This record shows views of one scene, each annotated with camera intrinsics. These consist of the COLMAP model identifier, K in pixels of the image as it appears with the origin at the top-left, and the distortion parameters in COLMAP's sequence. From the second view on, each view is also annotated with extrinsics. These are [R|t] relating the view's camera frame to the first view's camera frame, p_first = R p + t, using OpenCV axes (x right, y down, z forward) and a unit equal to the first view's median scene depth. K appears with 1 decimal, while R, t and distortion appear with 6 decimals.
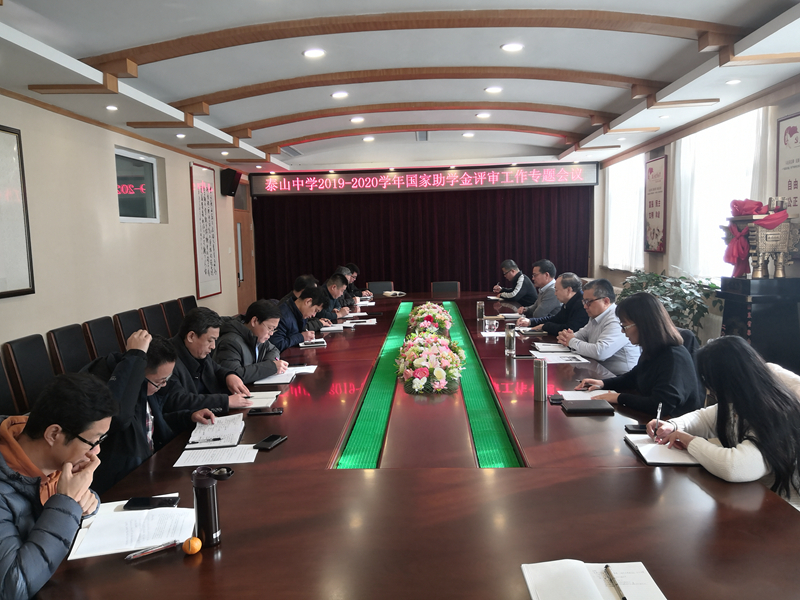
lens RADIAL K [[631.9, 0, 400.0], [0, 631.9, 300.0], [0, 0, 1]] dist [-0.003809, -0.005554]
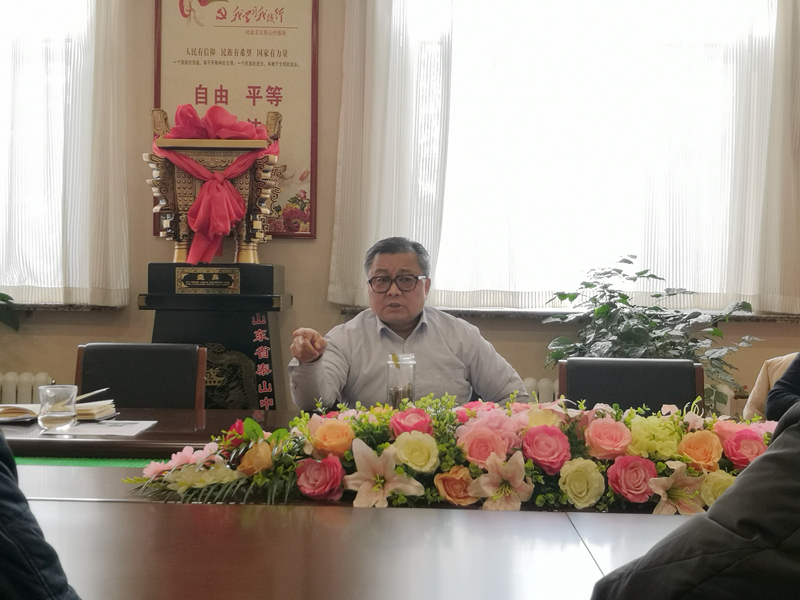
lens RADIAL K [[1215.8, 0, 400.0], [0, 1215.8, 300.0], [0, 0, 1]] dist [0.247209, -0.832081]
pose [[-0.017412, 0.014294, 0.999746, -0.279897], [0.083326, 0.996440, -0.012795, 0.011430], [-0.996370, 0.083082, -0.018541, 0.578156]]
